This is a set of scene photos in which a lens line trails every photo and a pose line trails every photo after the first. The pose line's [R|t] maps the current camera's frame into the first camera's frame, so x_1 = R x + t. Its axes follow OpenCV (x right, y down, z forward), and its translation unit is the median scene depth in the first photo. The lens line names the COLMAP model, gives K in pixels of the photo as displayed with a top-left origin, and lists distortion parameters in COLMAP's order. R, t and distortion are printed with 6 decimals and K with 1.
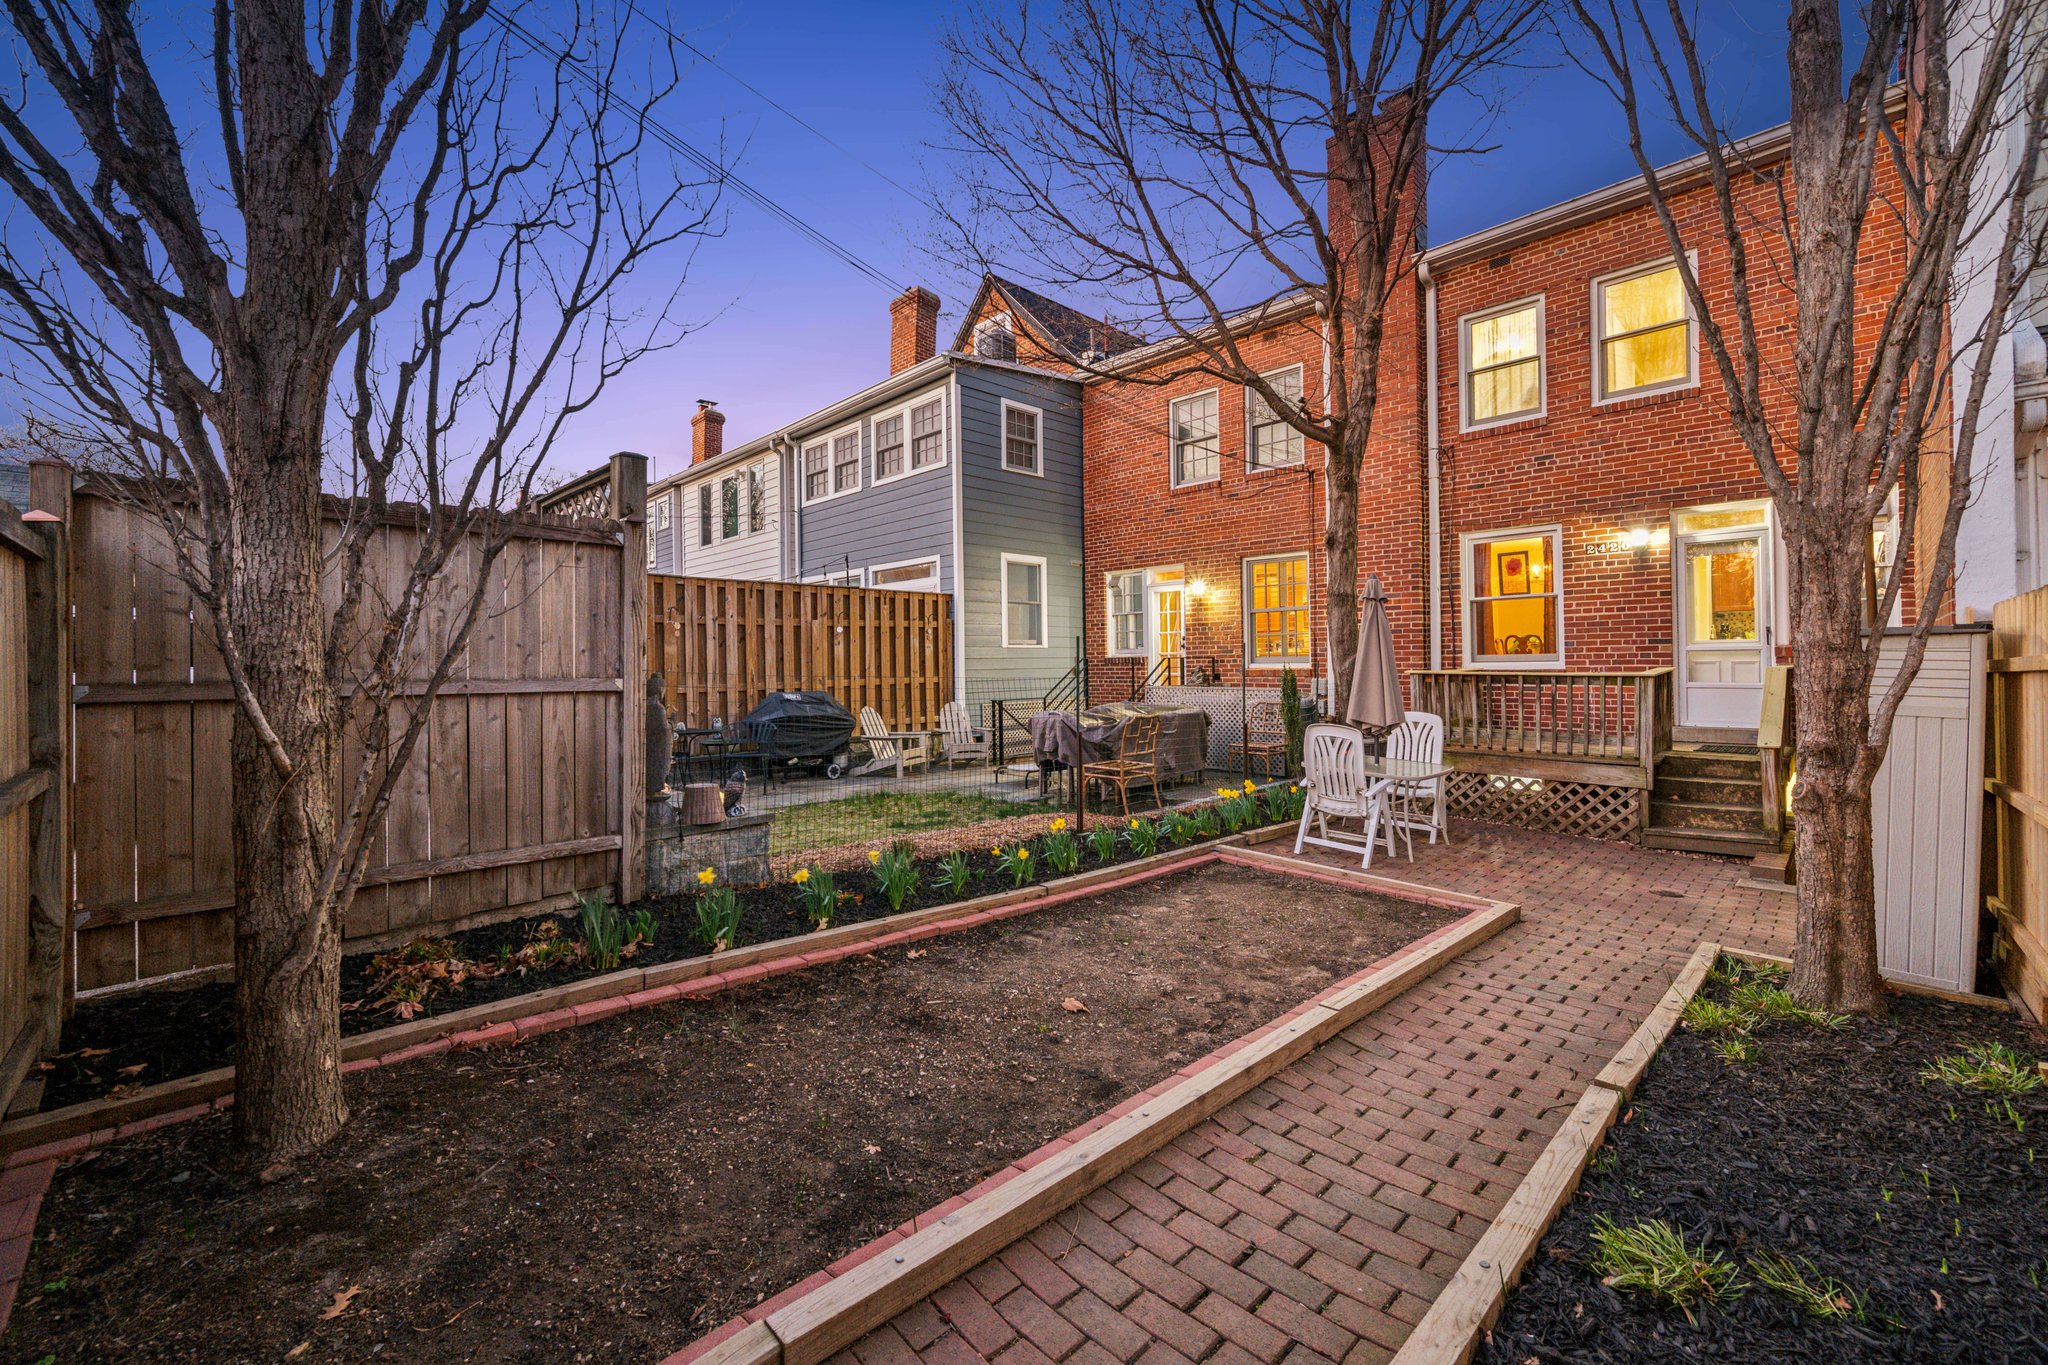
lens RADIAL K [[819.7, 0, 1015.1], [0, 819.7, 665.8], [0, 0, 1]] dist [-0.001738, 0.000038]
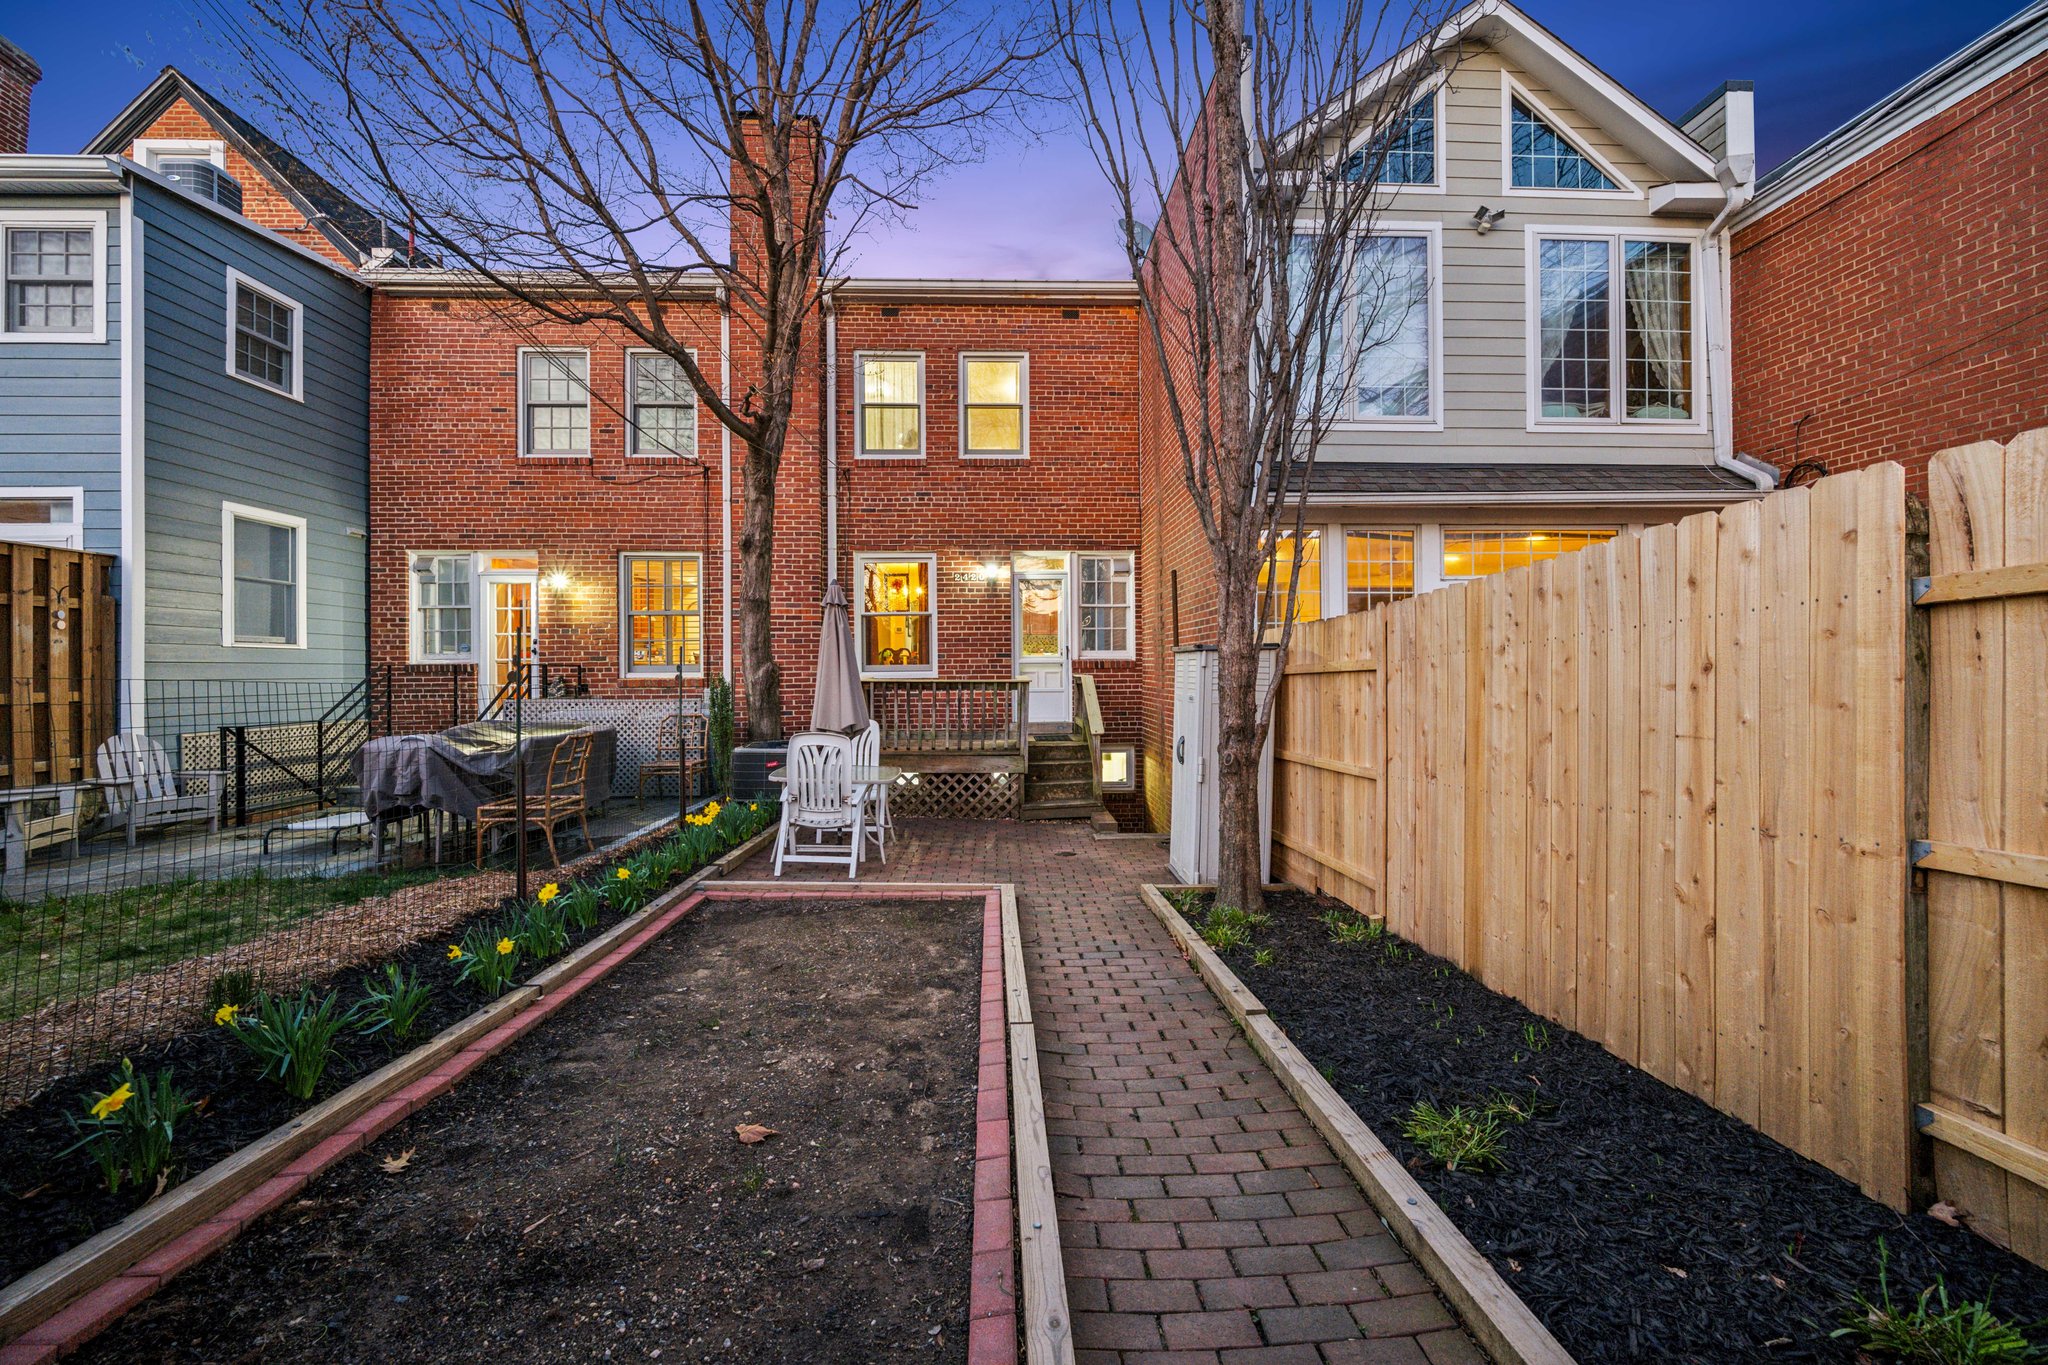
lens RADIAL K [[819.7, 0, 1018.7], [0, 819.7, 669.4], [0, 0, 1]] dist [-0.001738, 0.000038]
pose [[0.662262, 0.009564, 0.749211, -0.131138], [0.000279, 0.999915, -0.013011, 0.007635], [-0.749272, 0.008826, 0.662203, 0.145043]]
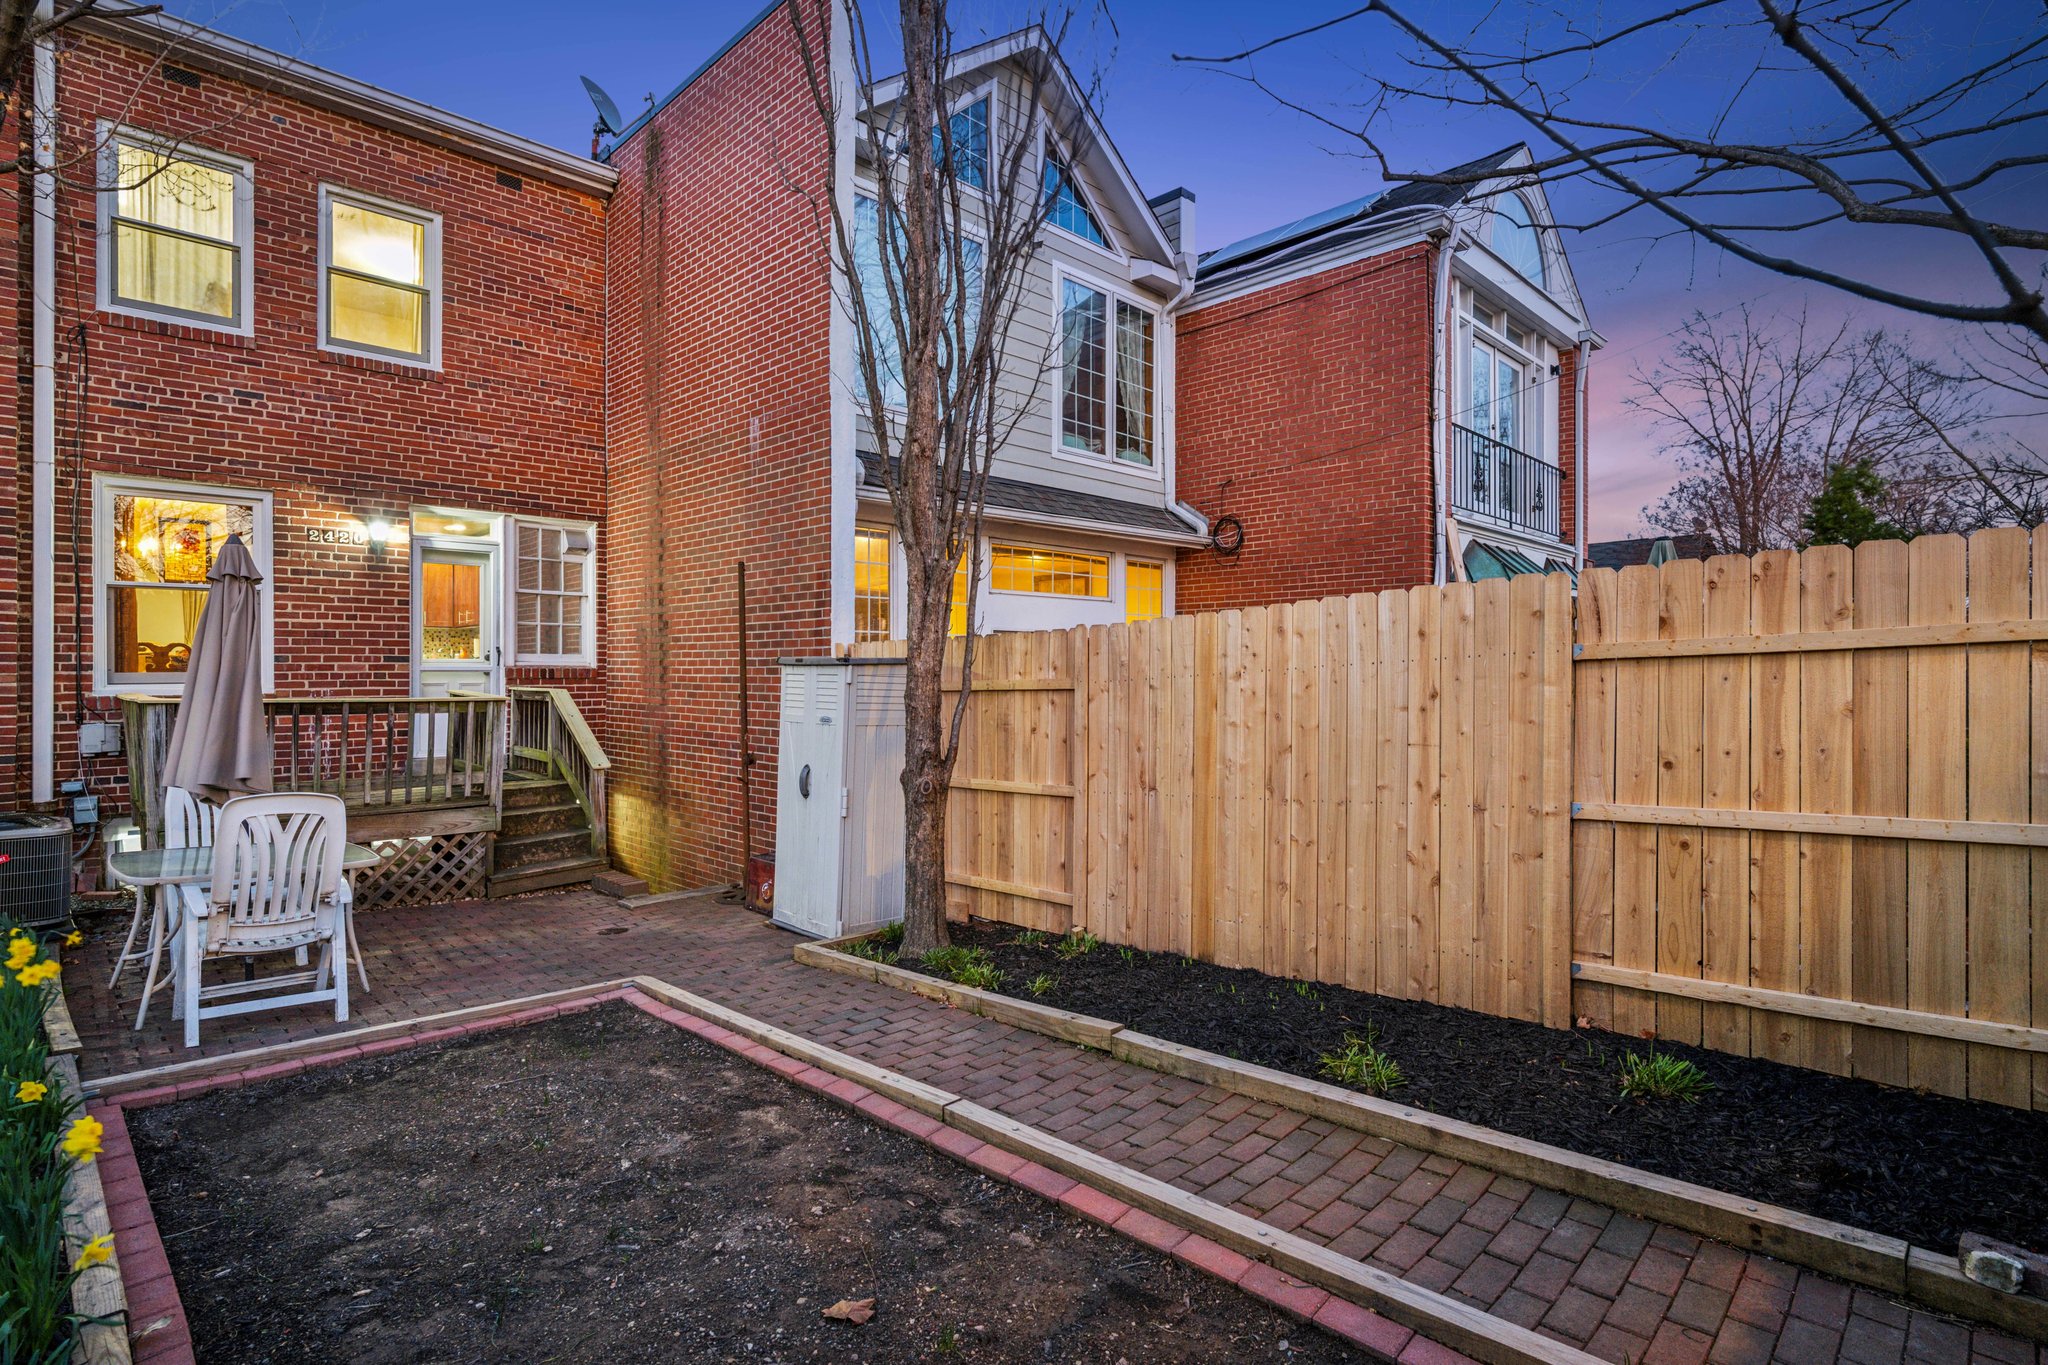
lens RADIAL K [[1023.5, 0, 1012.7], [0, 1023.5, 675.6], [0, 0, 1]] dist [-0.000898, -0.001022]
pose [[-0.023328, 0.006210, 0.999709, -0.259509], [0.003307, 0.999976, -0.006135, -0.004172], [-0.999722, 0.003163, -0.023348, 0.377255]]
